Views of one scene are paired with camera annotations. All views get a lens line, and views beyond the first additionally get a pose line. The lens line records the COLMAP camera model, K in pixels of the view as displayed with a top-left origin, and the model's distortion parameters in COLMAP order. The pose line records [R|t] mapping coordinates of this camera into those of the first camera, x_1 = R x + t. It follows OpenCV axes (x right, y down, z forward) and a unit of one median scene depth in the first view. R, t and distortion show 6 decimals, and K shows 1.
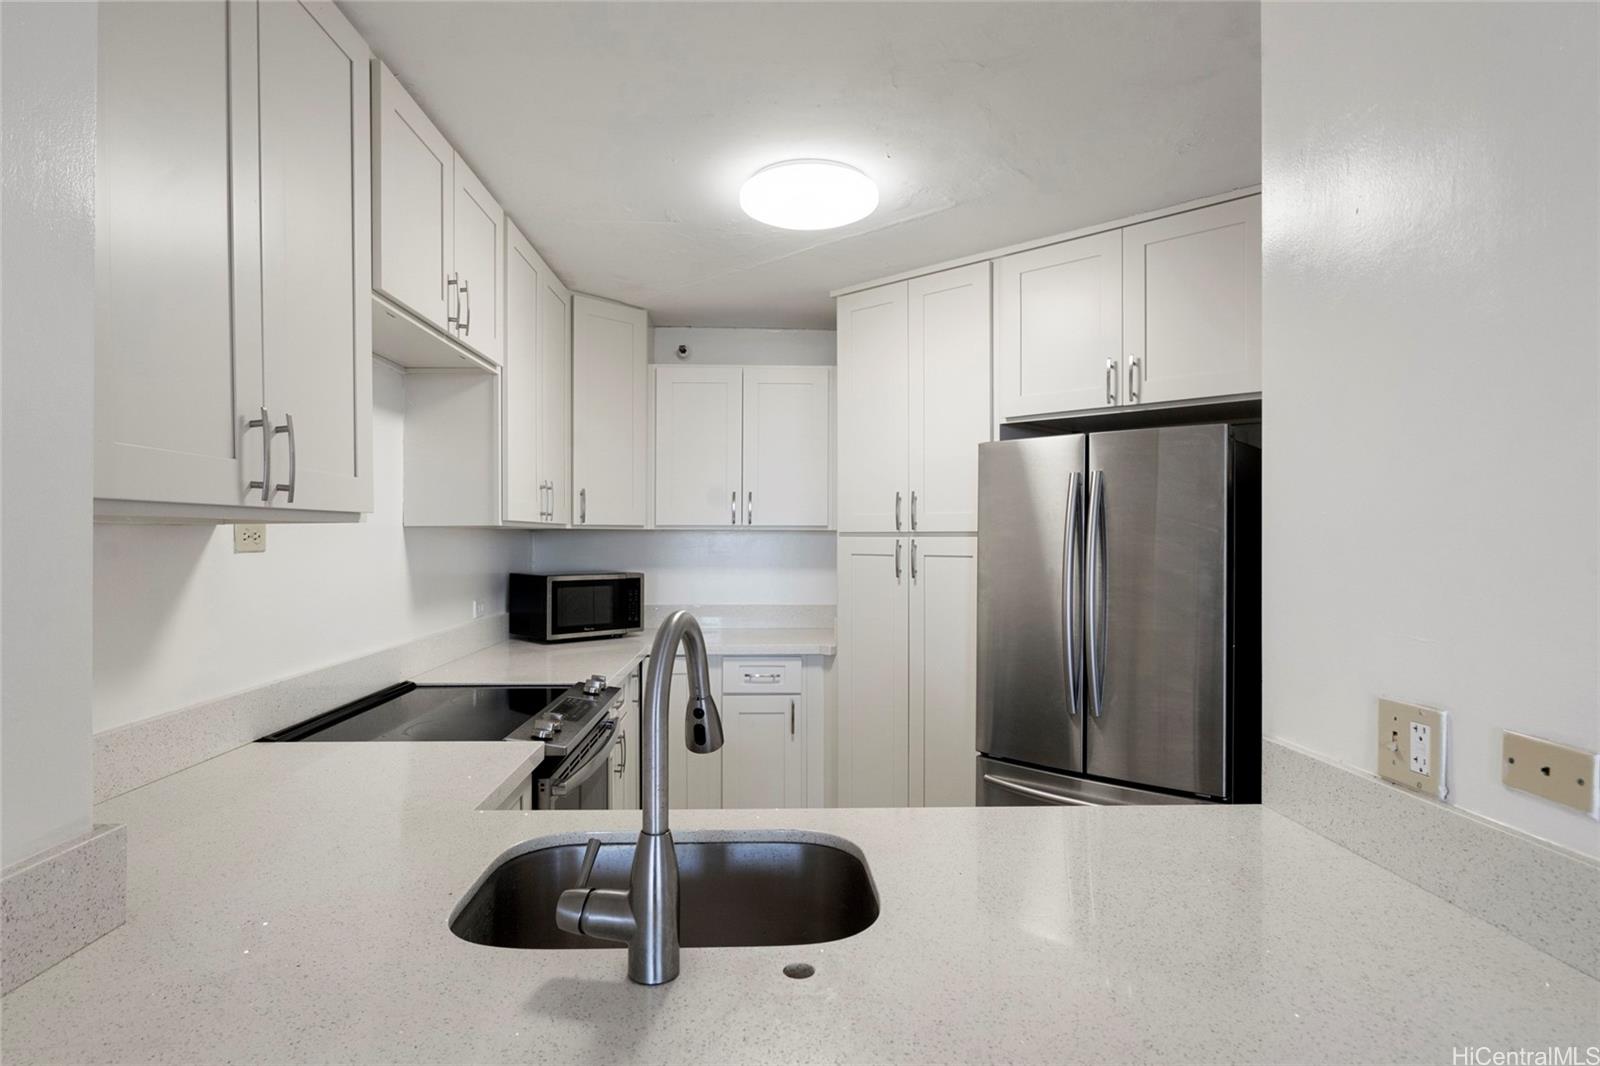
lens RADIAL K [[882.2, 0, 782.5], [0, 882.2, 537.6], [0, 0, 1]] dist [-0.000272, 0.003286]
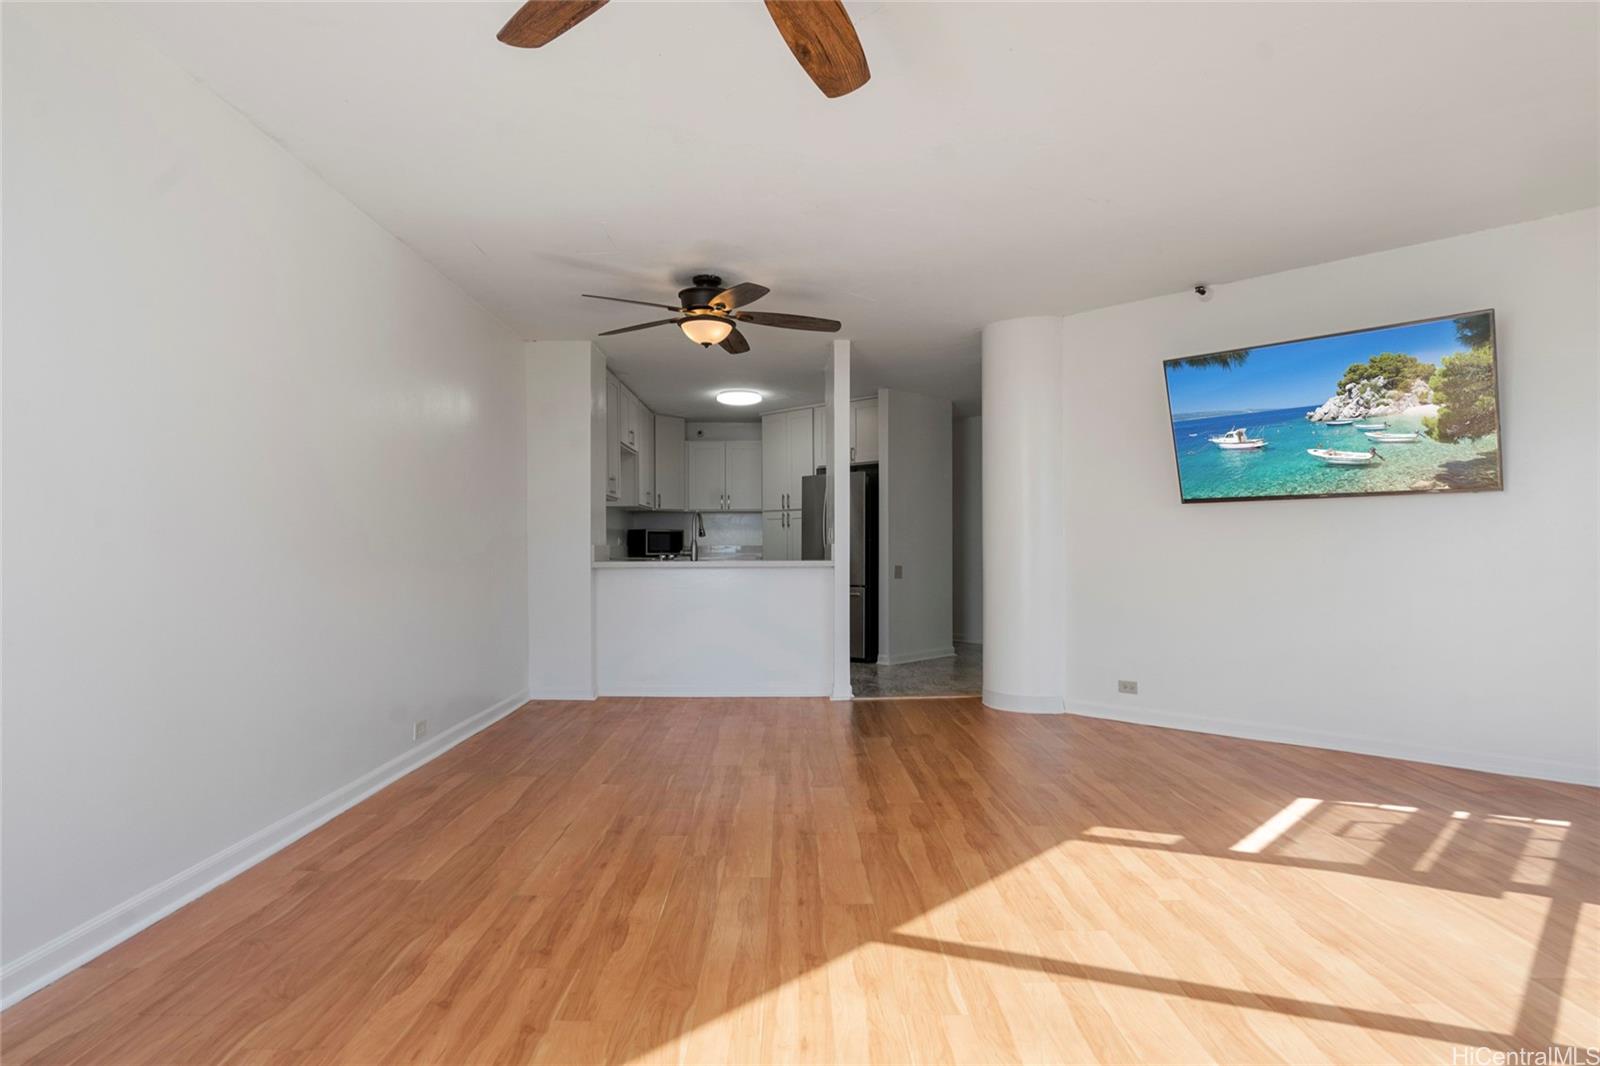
lens RADIAL K [[882.2, 0, 793.6], [0, 882.2, 543.3], [0, 0, 1]] dist [-0.000272, 0.003286]
pose [[0.999892, -0.006464, -0.013233, 0.178865], [0.006273, 0.999876, -0.014430, 0.118258], [0.013325, 0.014346, 0.999808, -1.446955]]
